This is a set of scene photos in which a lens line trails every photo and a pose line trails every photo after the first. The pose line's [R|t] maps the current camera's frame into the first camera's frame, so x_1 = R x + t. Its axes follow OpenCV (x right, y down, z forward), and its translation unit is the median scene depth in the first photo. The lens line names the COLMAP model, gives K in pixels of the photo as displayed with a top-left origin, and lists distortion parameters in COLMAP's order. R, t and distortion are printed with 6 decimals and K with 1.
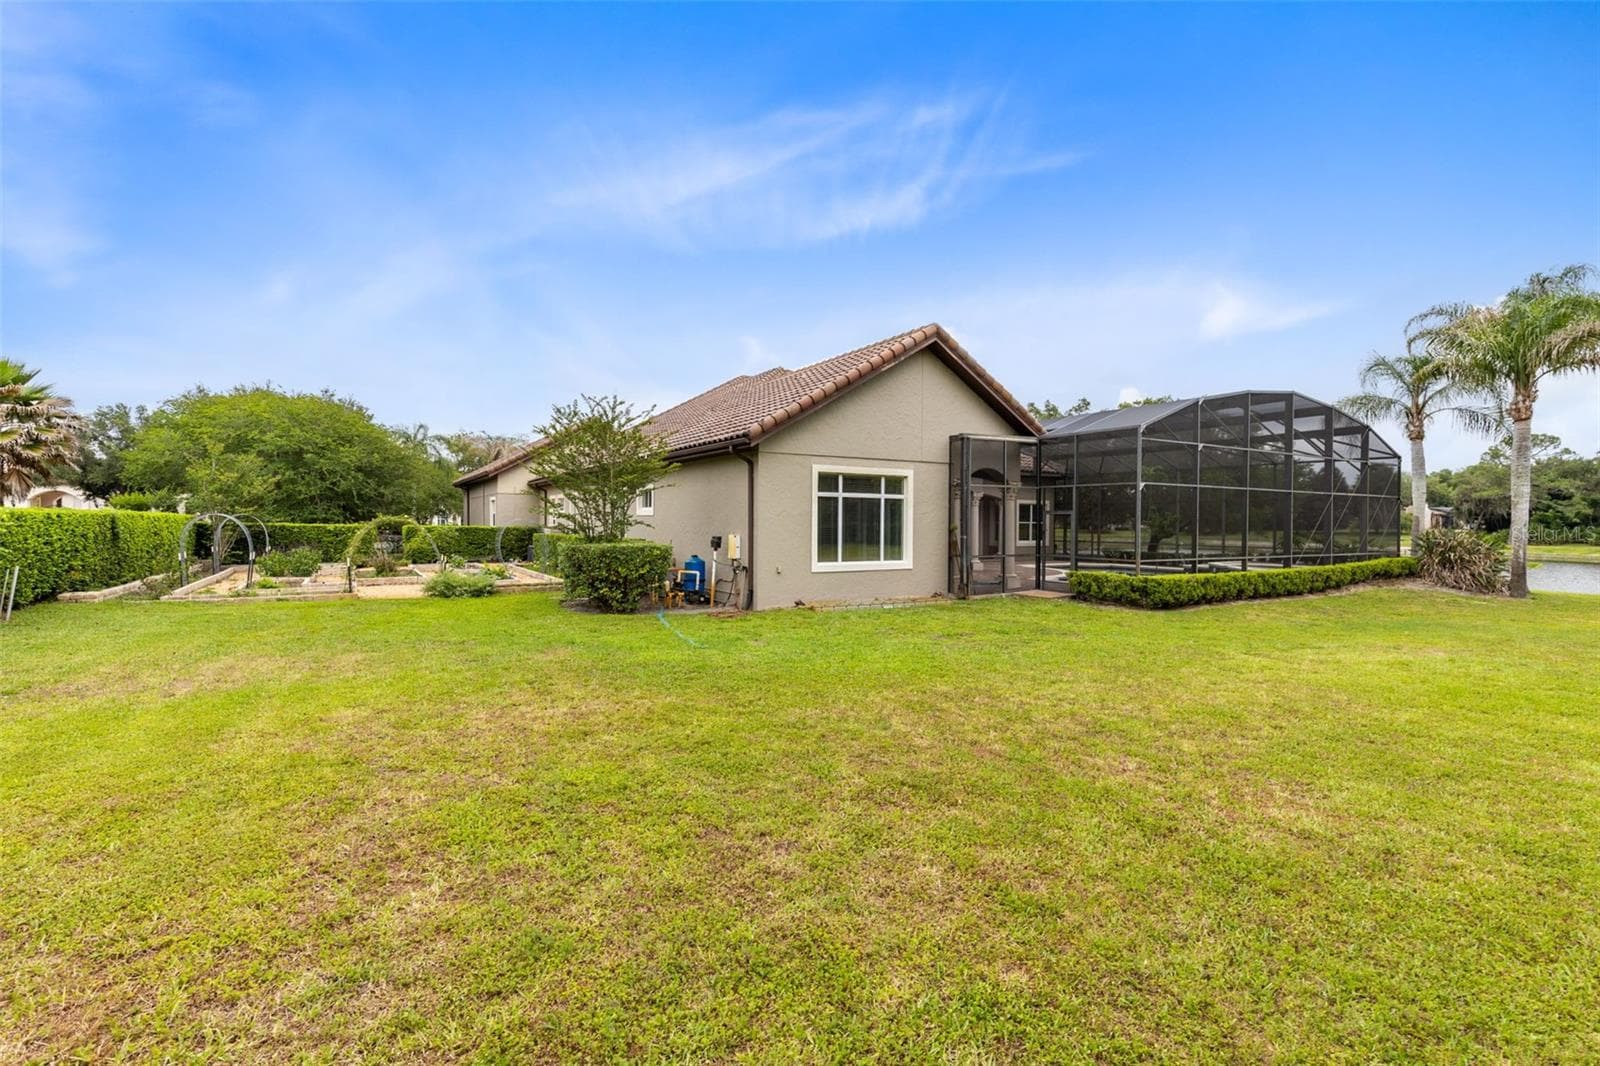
lens RADIAL K [[706.2, 0, 800.0], [0, 706.2, 533.0], [0, 0, 1]] dist [0.005921, 0.000093]
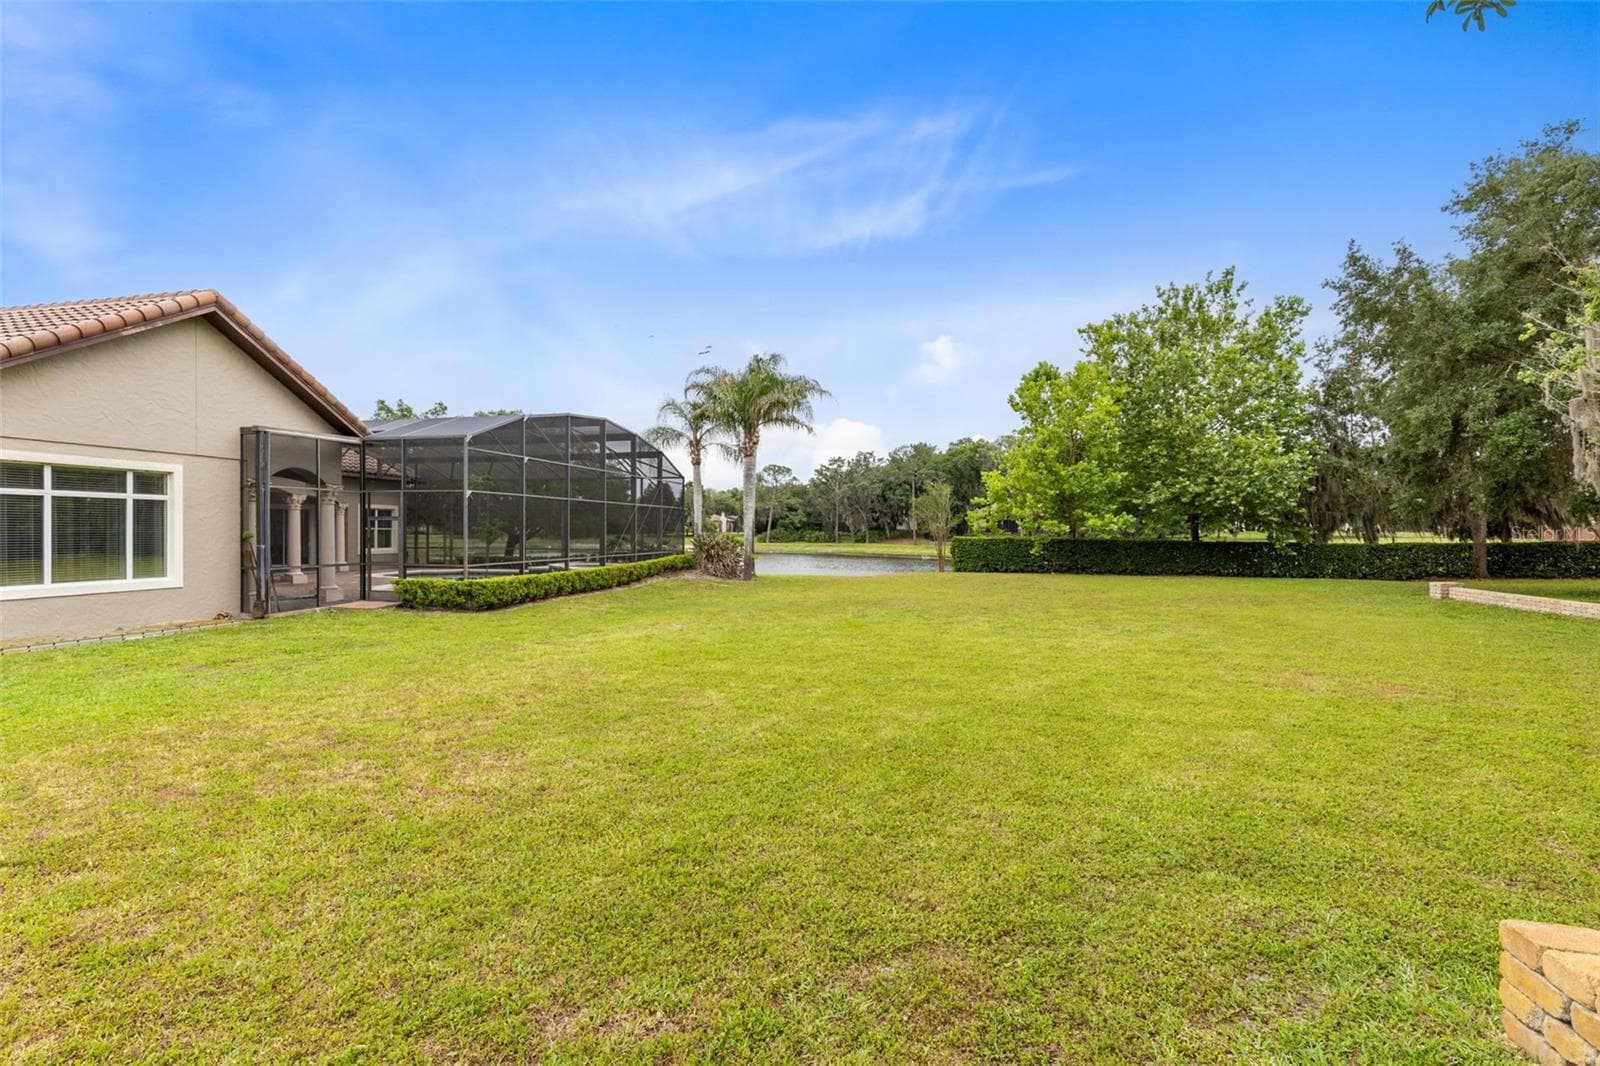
lens RADIAL K [[706.2, 0, 800.0], [0, 706.2, 533.0], [0, 0, 1]] dist [0.005921, 0.000093]
pose [[0.706829, -0.008583, 0.707333, 0.086231], [0.013241, 0.999912, -0.001098, -0.000764], [-0.707261, 0.010142, 0.706880, -0.076525]]
